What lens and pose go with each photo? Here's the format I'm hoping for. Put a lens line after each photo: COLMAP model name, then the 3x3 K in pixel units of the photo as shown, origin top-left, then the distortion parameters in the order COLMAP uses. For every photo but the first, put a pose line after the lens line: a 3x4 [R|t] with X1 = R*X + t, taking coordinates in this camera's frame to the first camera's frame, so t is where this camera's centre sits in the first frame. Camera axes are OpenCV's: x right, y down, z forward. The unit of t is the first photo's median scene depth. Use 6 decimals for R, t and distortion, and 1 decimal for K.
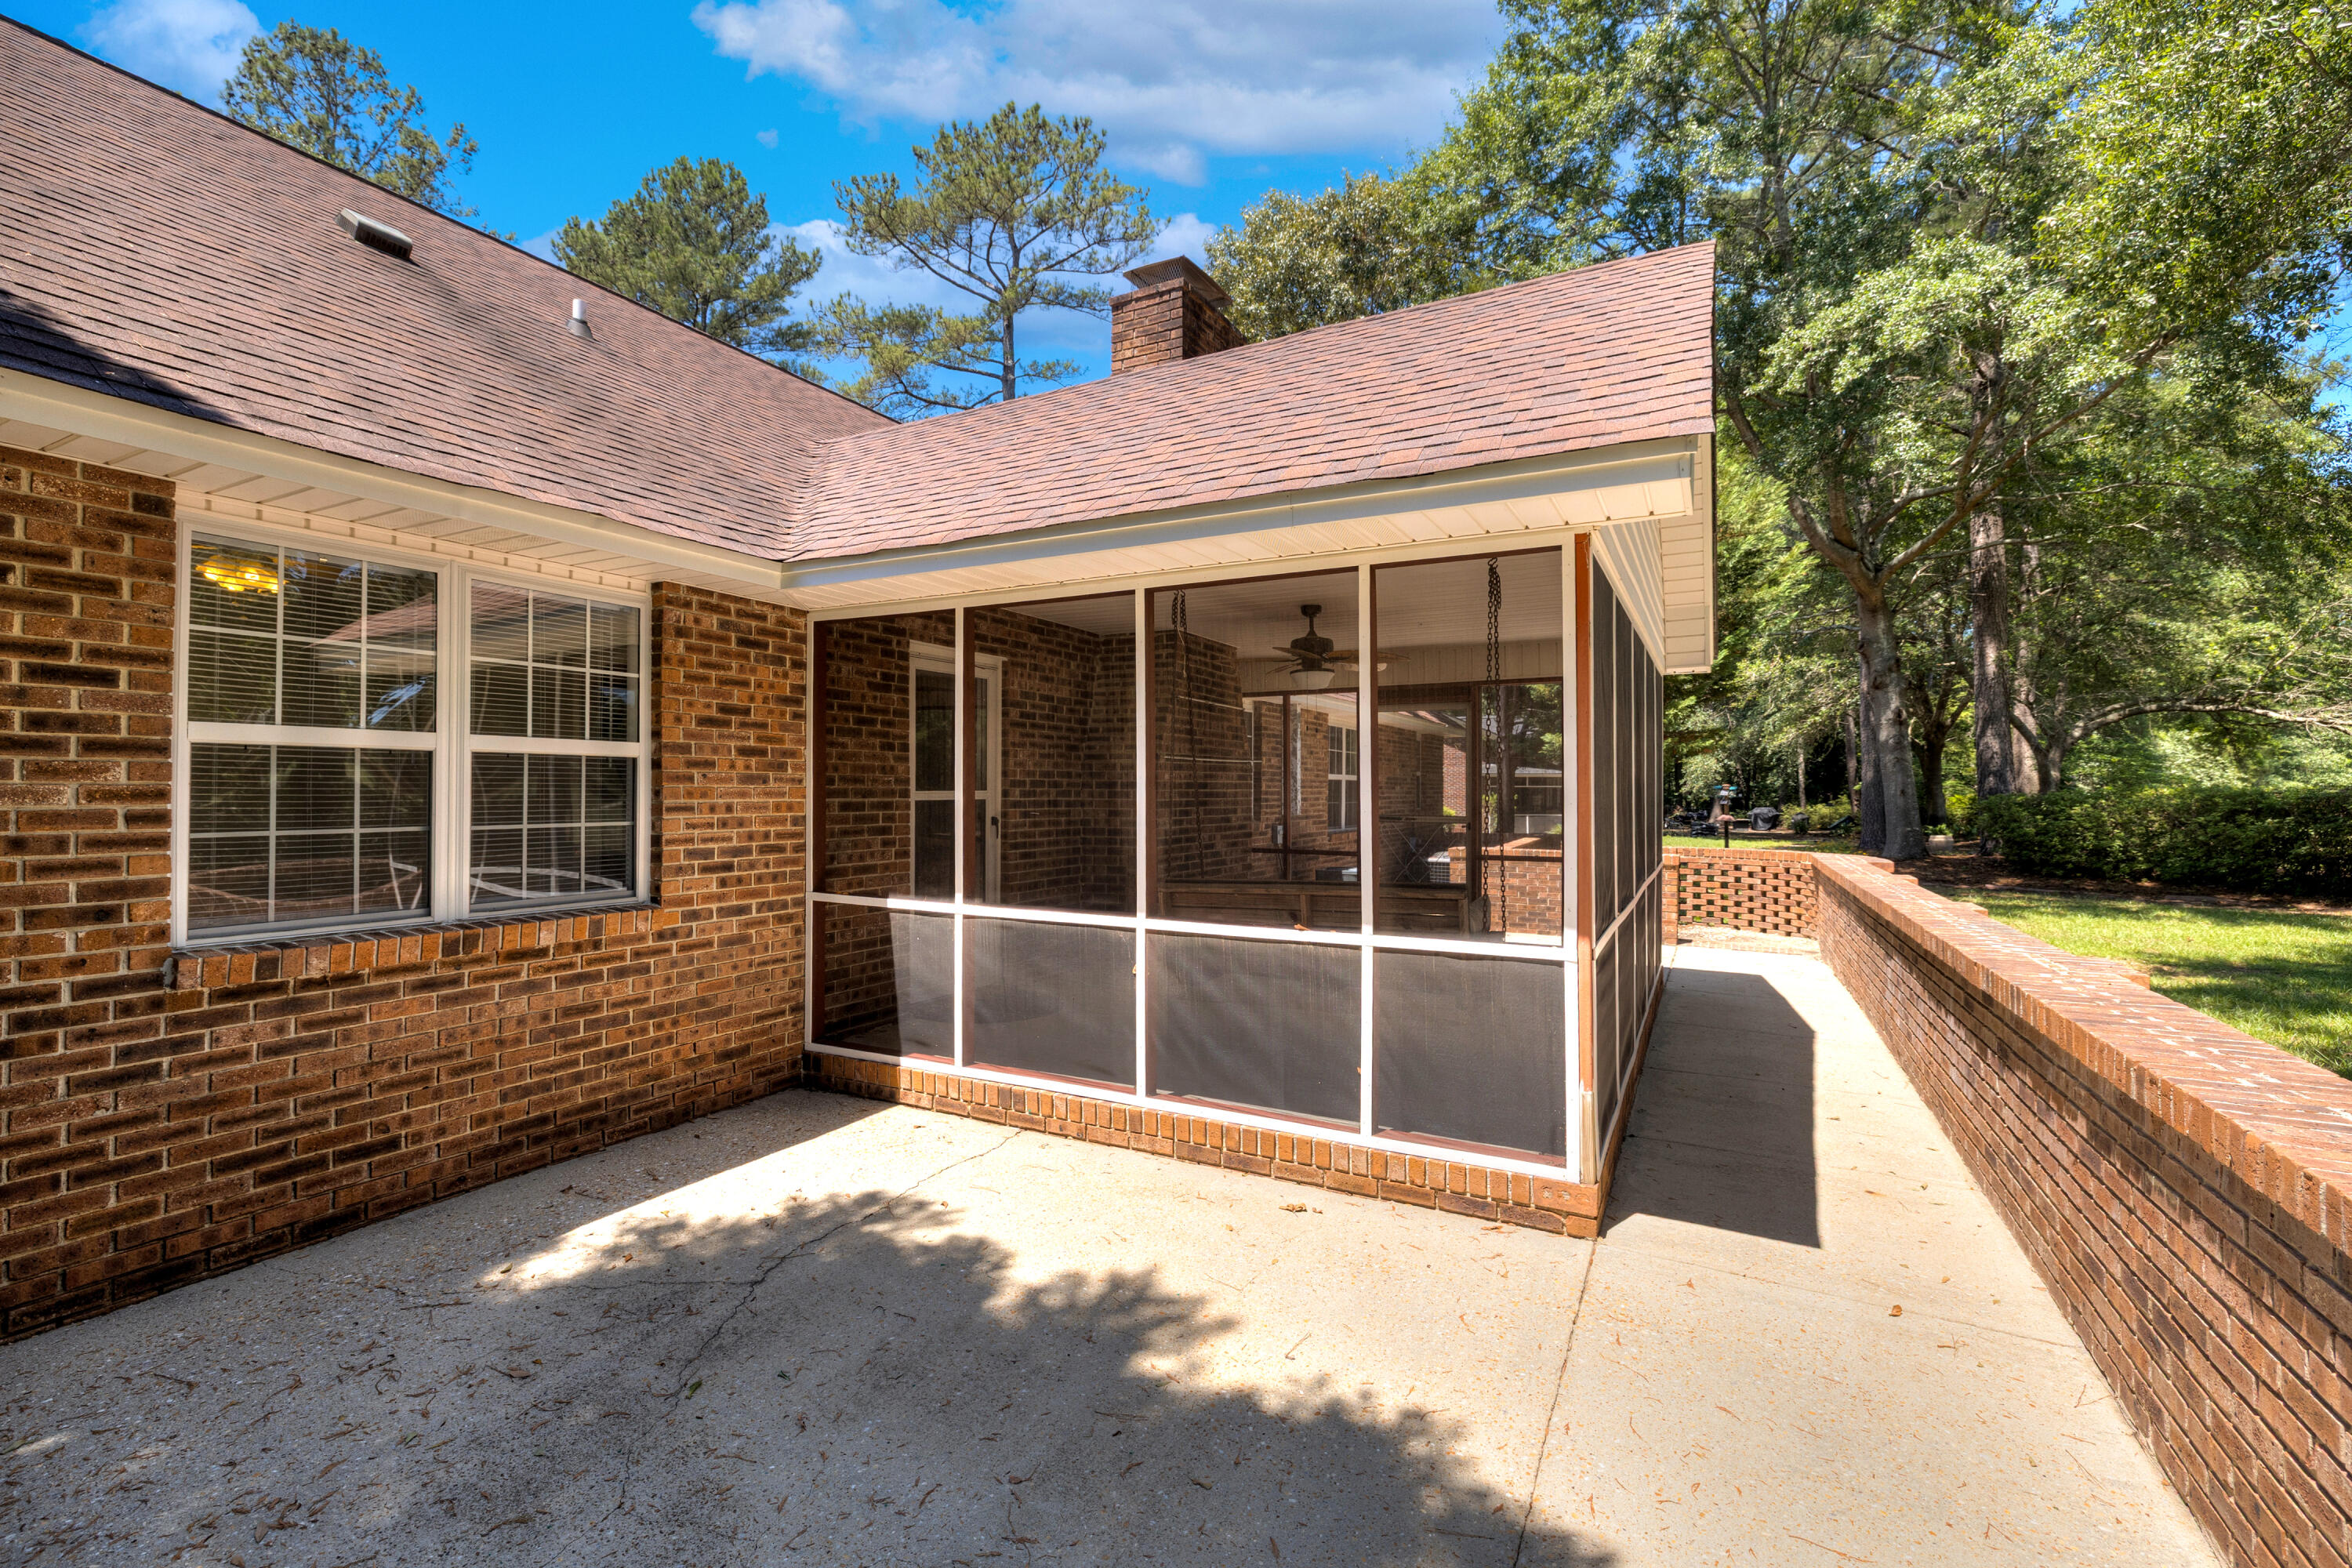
lens RADIAL K [[1051.2, 0, 1169.1], [0, 1051.2, 772.8], [0, 0, 1]] dist [-0.002603, -0.000220]
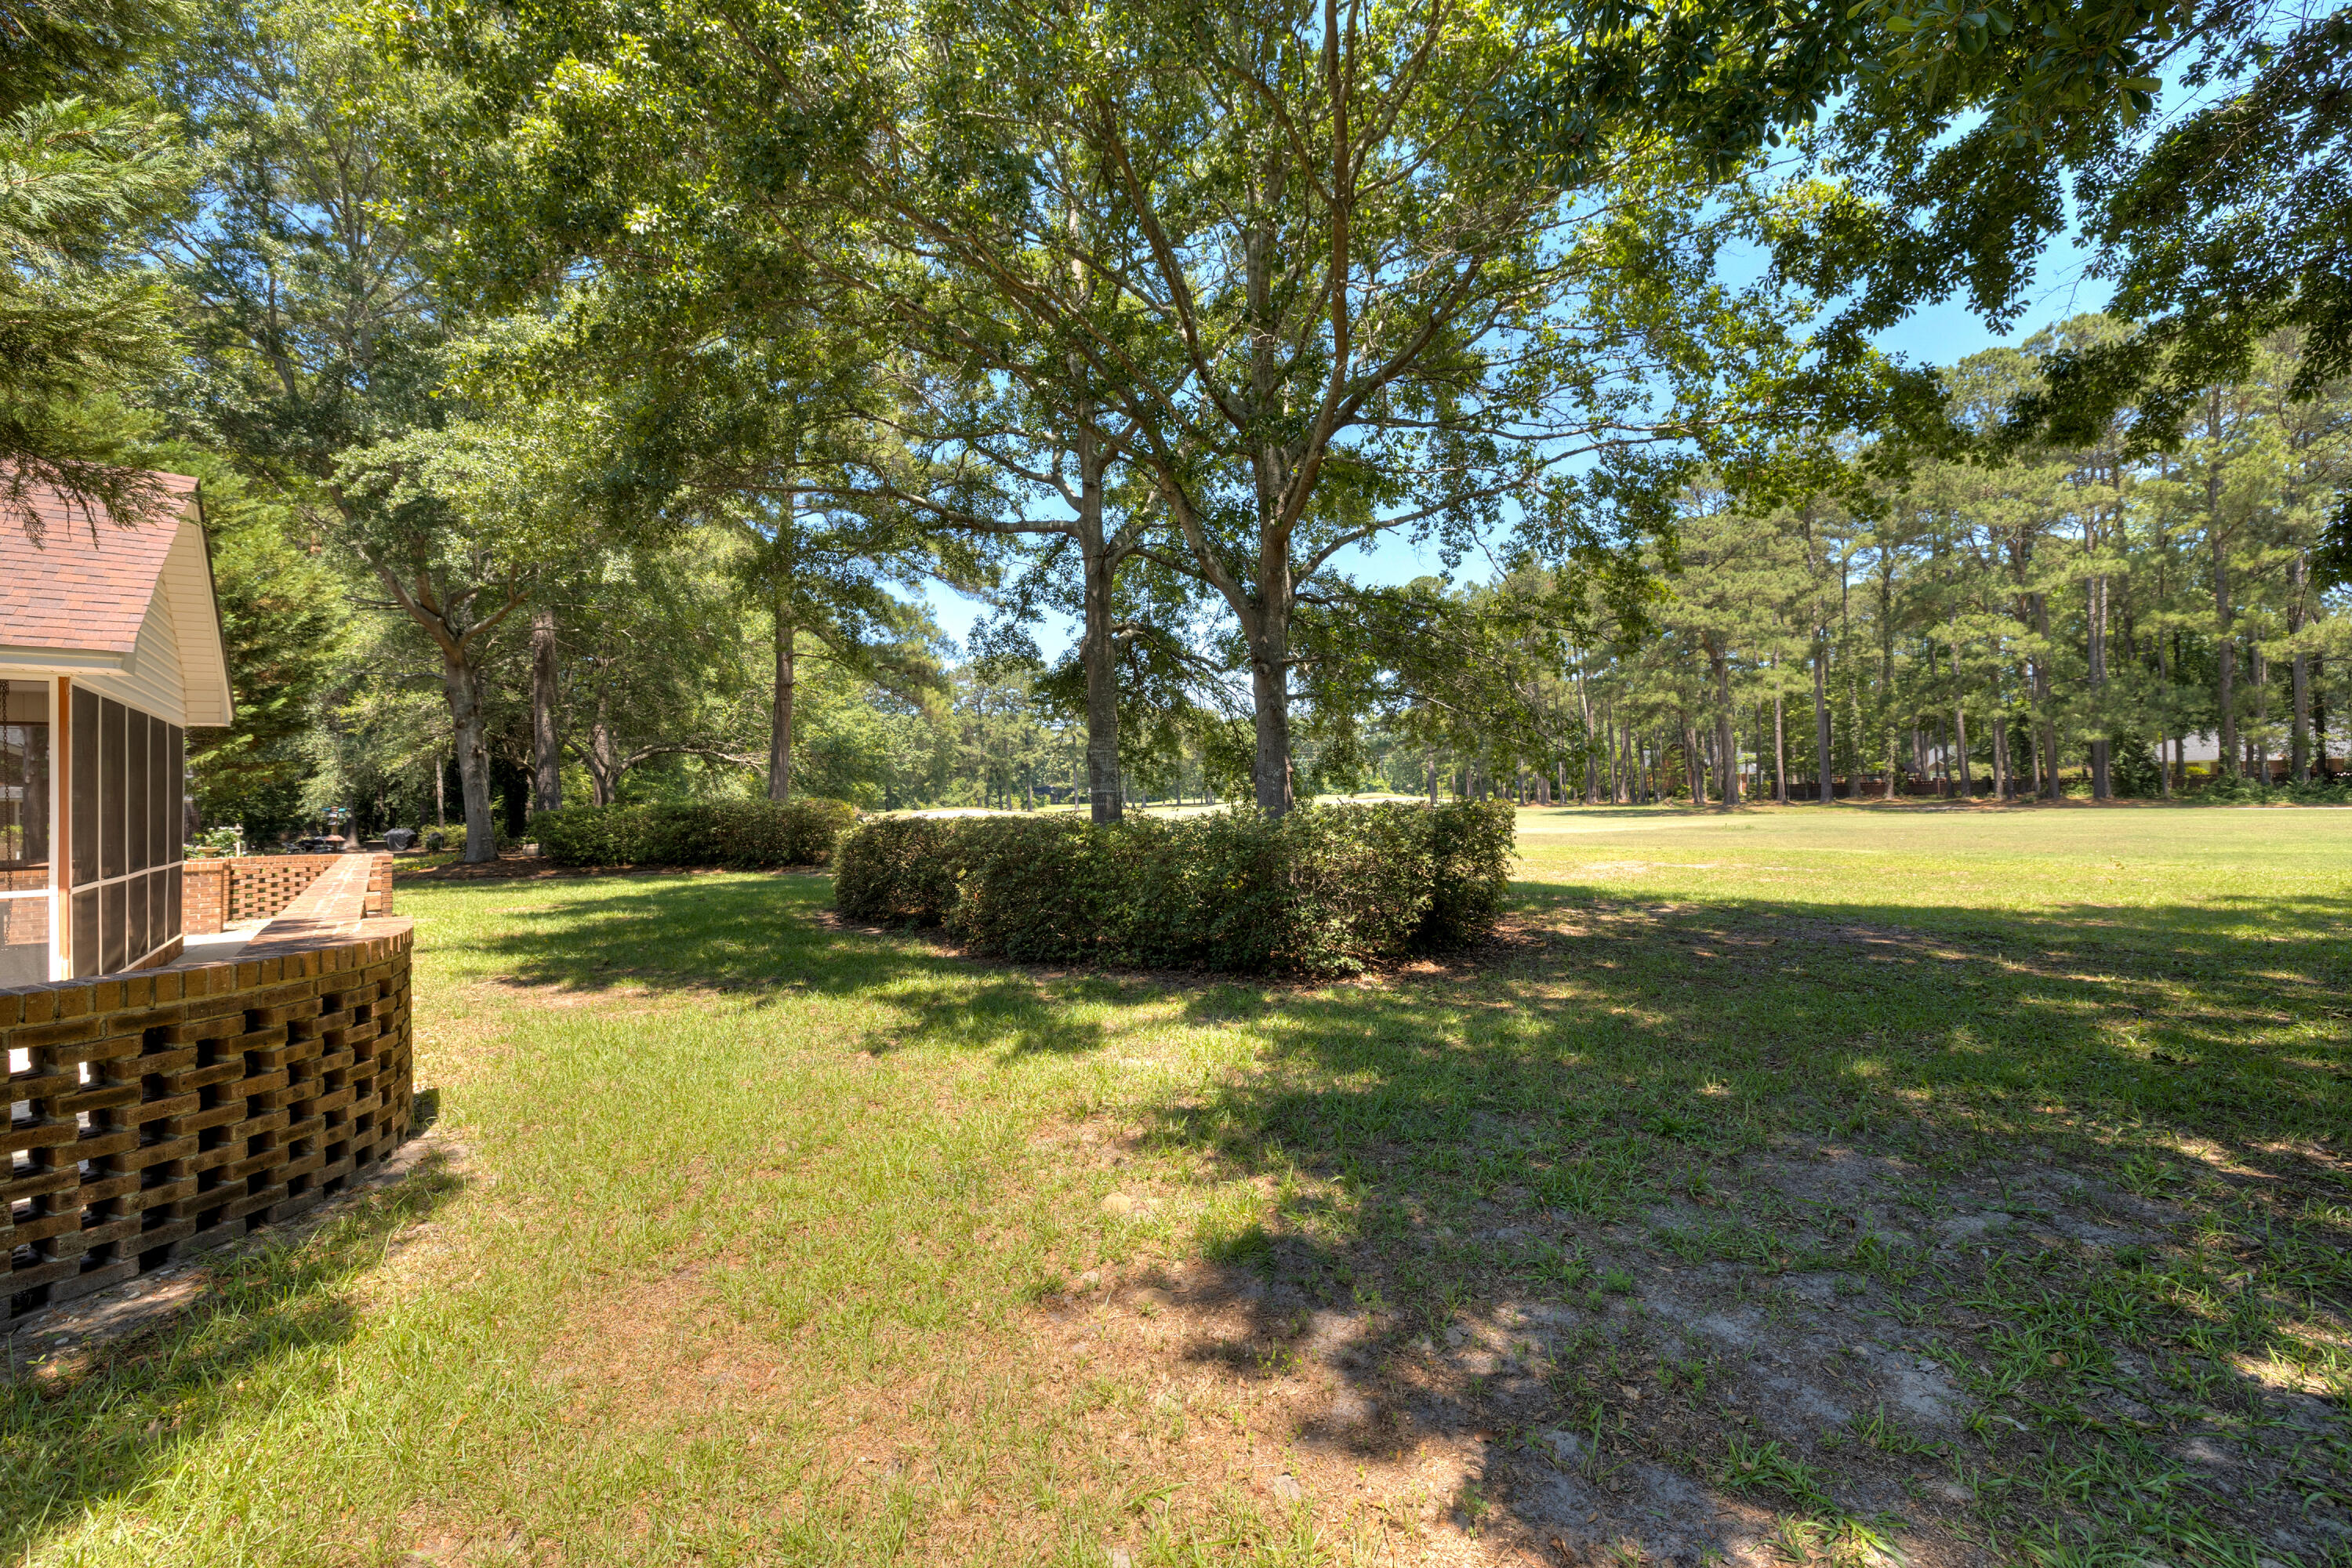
lens RADIAL K [[1051.2, 0, 1181.8], [0, 1051.2, 782.0], [0, 0, 1]] dist [-0.002603, -0.000220]
pose [[0.426267, 0.006250, 0.904576, -0.127201], [0.003386, 0.999958, -0.008504, -0.002685], [-0.904591, 0.006688, 0.426228, -0.442794]]
